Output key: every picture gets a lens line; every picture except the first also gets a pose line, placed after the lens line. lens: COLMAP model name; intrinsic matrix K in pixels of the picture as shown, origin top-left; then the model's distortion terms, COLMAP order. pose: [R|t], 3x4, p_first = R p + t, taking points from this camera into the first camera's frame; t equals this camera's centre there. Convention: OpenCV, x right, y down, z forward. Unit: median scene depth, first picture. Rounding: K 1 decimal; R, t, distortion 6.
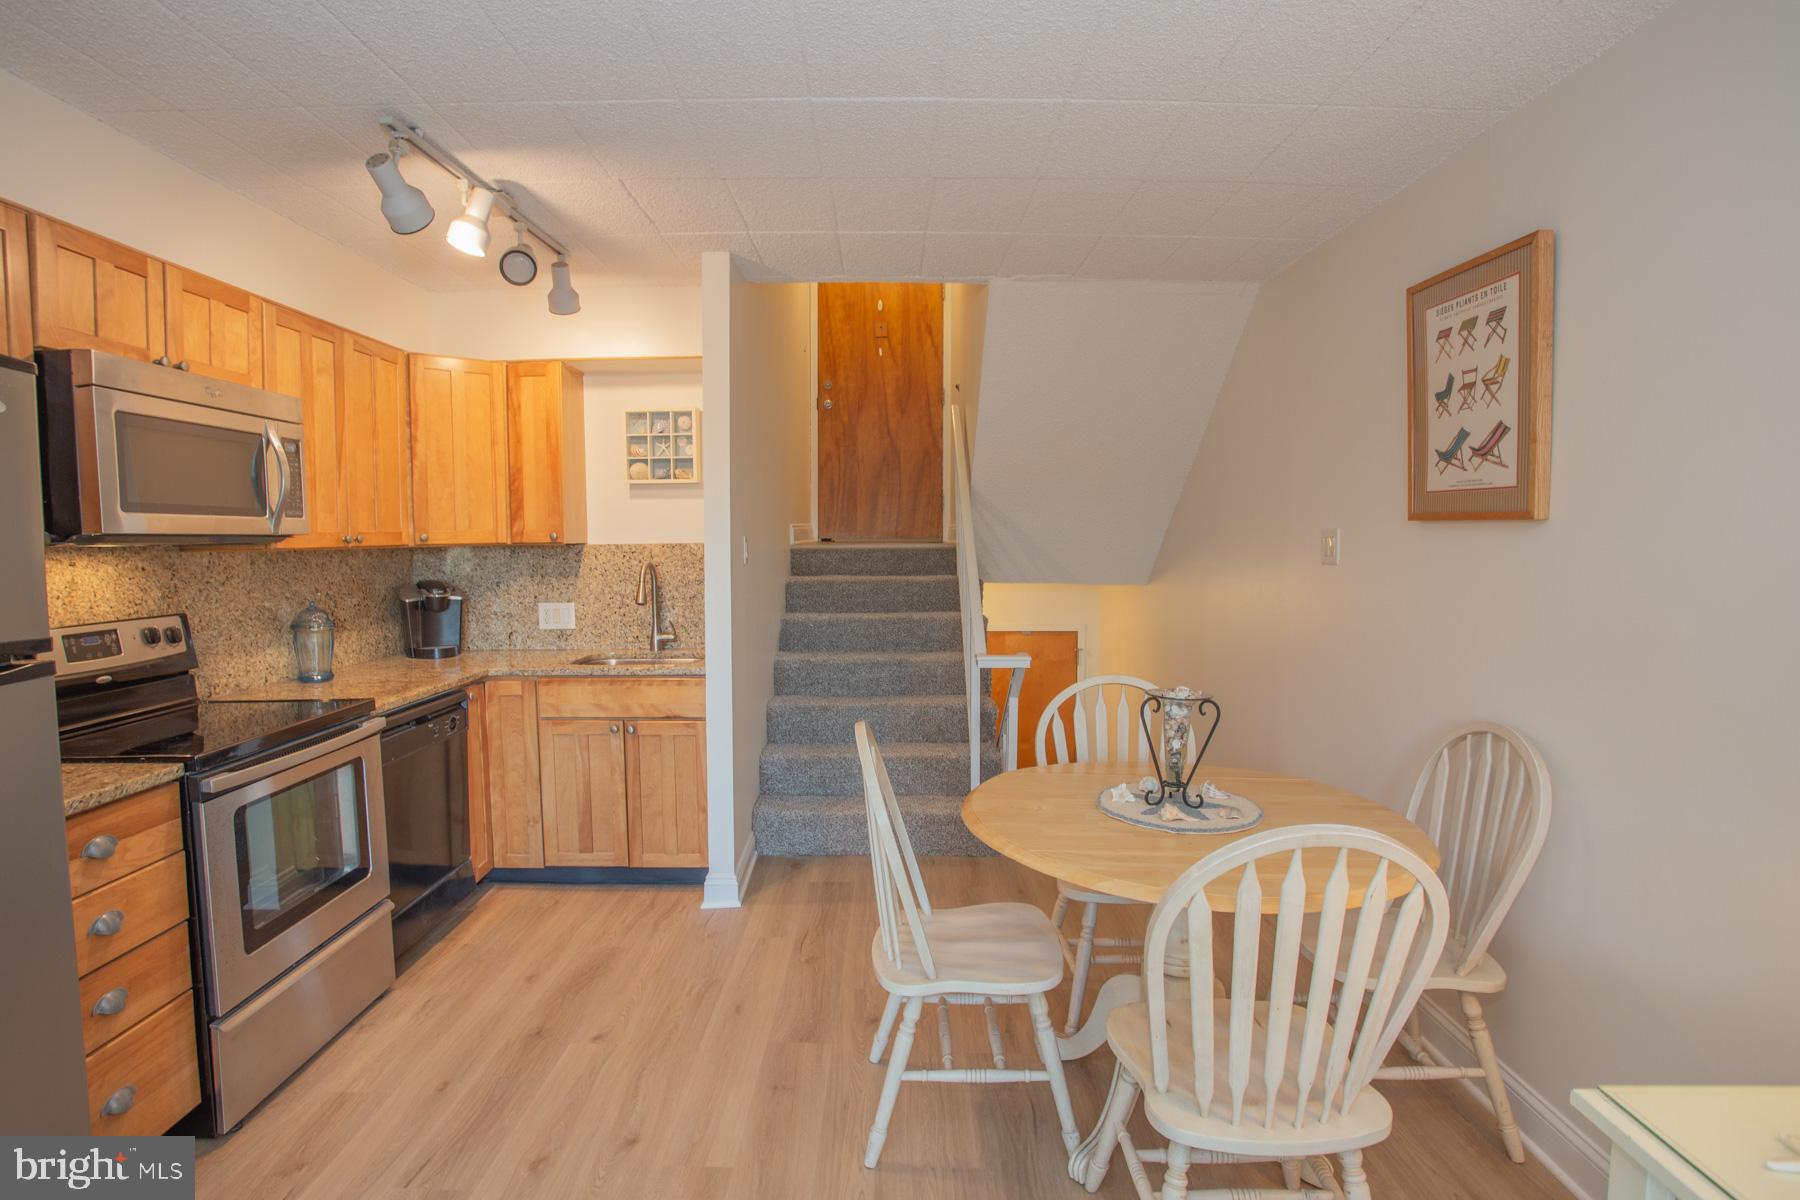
lens RADIAL K [[912.2, 0, 900.0], [0, 912.2, 600.0], [0, 0, 1]] dist [-0.048502, 0.031817]
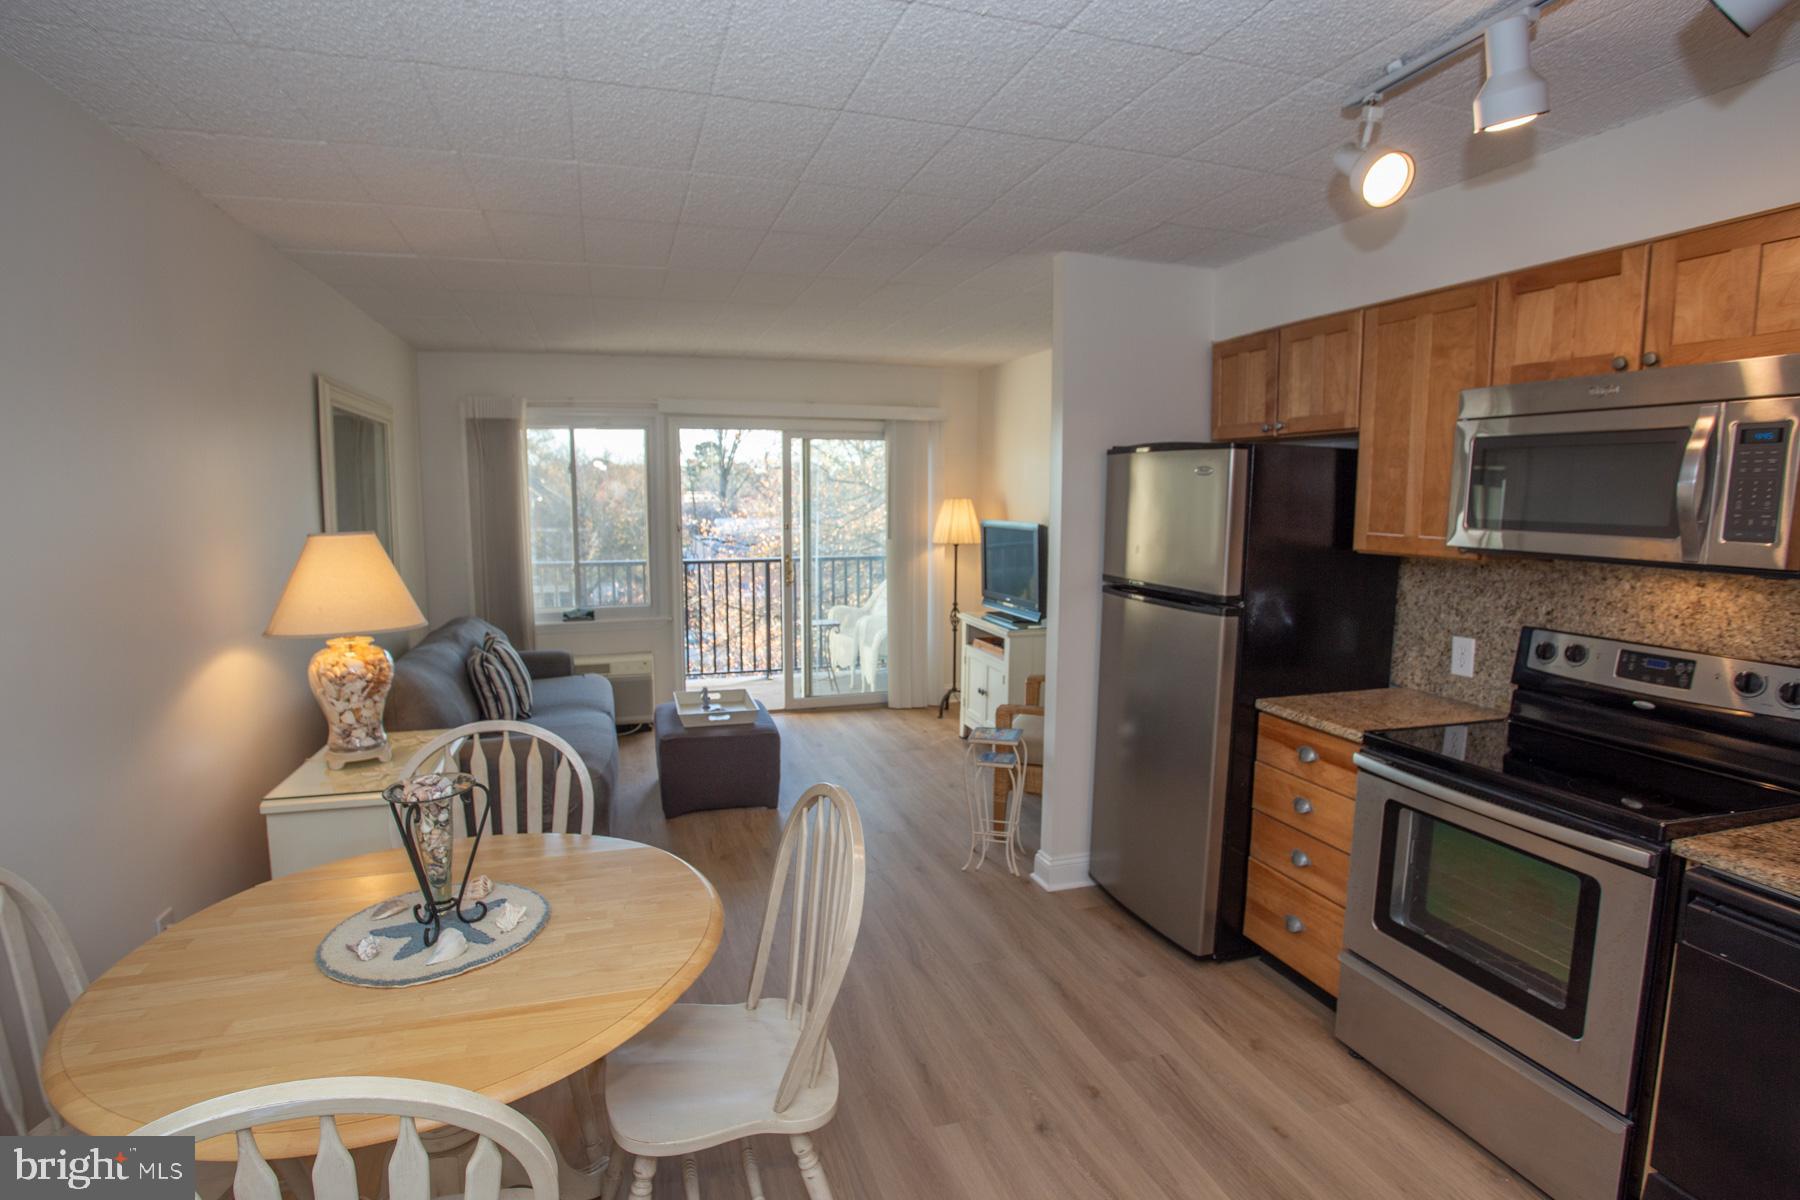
lens RADIAL K [[912.2, 0, 900.0], [0, 912.2, 600.0], [0, 0, 1]] dist [-0.048502, 0.031817]
pose [[-0.950788, 0.038409, -0.307453, 0.143839], [-0.022361, 0.981193, 0.191728, -0.183259], [0.309035, 0.189167, -0.932048, 1.613862]]
